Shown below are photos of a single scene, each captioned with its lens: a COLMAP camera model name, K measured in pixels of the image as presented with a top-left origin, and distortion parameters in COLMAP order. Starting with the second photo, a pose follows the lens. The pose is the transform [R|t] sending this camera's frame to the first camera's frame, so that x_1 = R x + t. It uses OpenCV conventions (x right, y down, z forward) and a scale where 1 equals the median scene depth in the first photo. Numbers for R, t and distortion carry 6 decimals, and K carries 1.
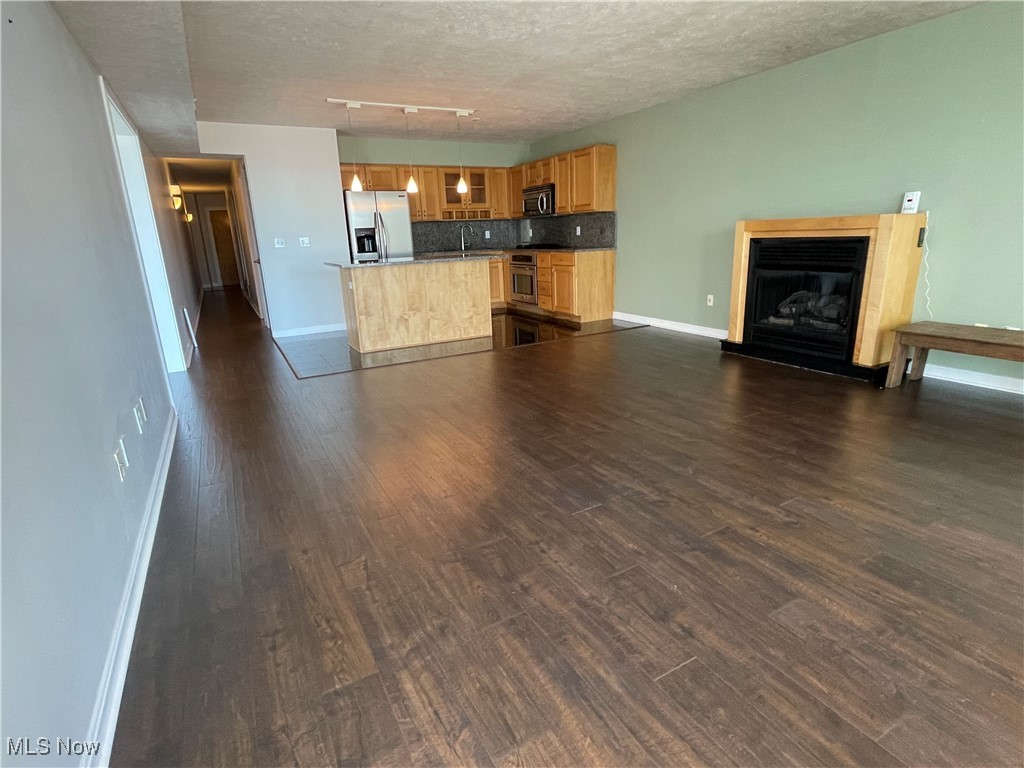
lens RADIAL K [[532.1, 0, 512.0], [0, 532.1, 384.0], [0, 0, 1]] dist [-0.002000, -0.000269]
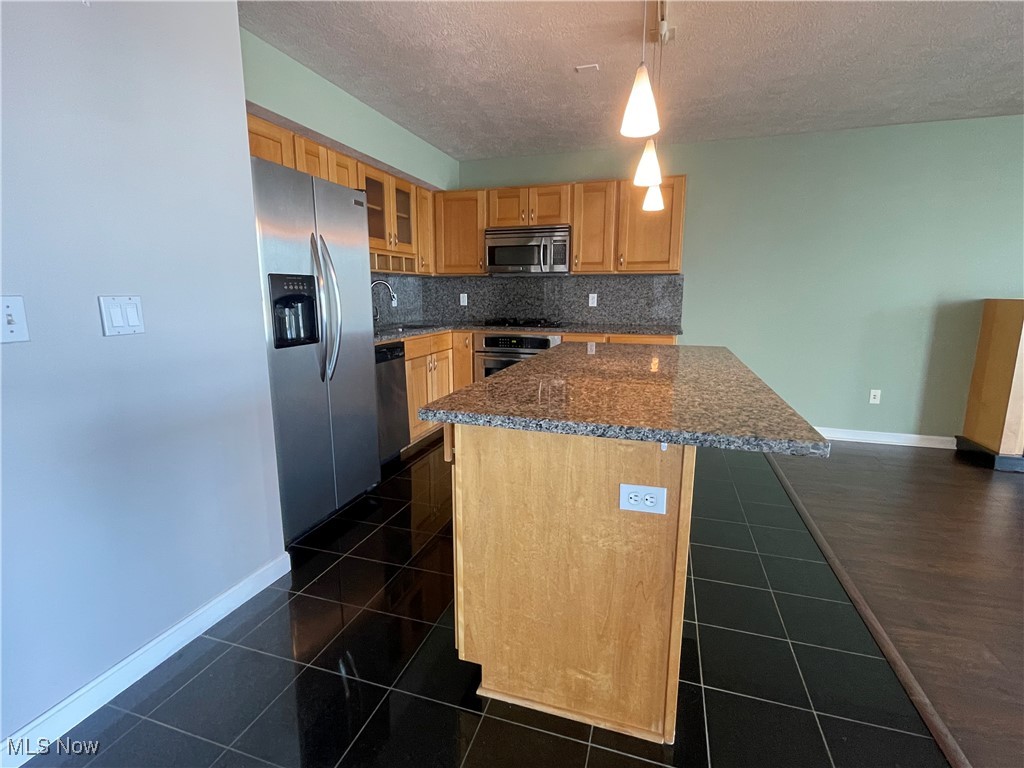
lens RADIAL K [[480.7, 0, 513.0], [0, 480.7, 379.9], [0, 0, 1]] dist [-0.001607, -0.000191]
pose [[0.723931, -0.083437, 0.684808, -0.357513], [0.159716, 0.985960, -0.048712, -0.173249], [-0.671129, 0.144639, 0.727094, 0.633678]]
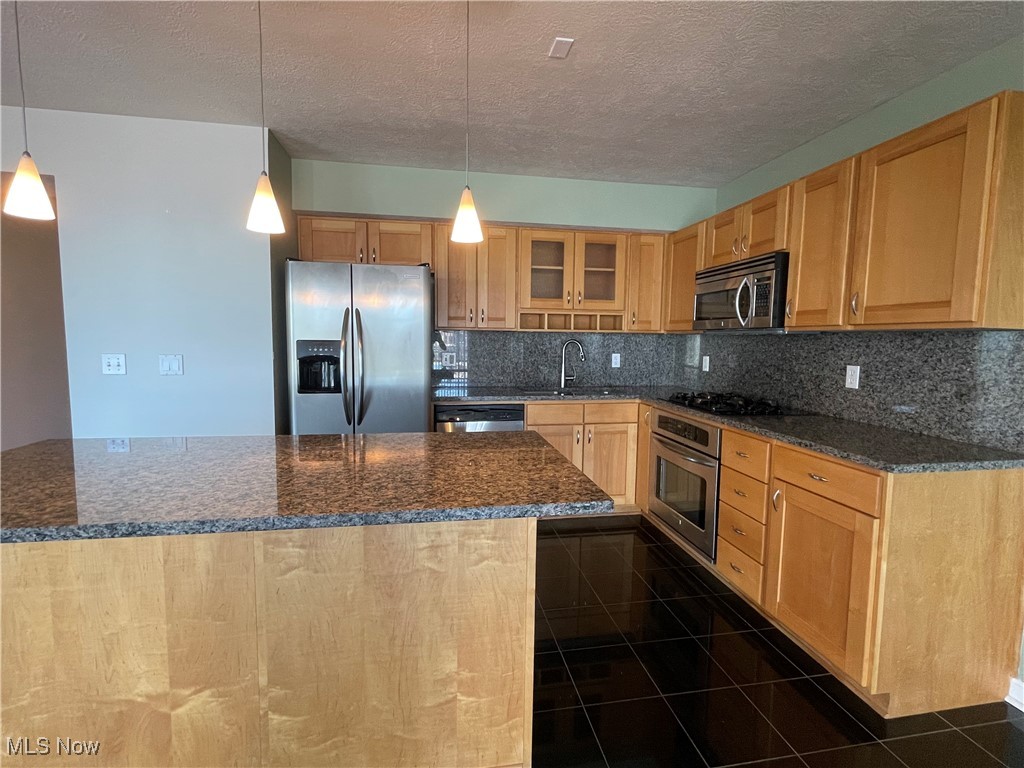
lens RADIAL K [[480.7, 0, 513.0], [0, 480.7, 379.9], [0, 0, 1]] dist [-0.001607, -0.000191]
pose [[0.943492, 0.079614, -0.321691, 0.012544], [-0.137883, 0.977010, -0.162603, -0.197709], [0.301350, 0.197770, 0.932778, 0.616919]]
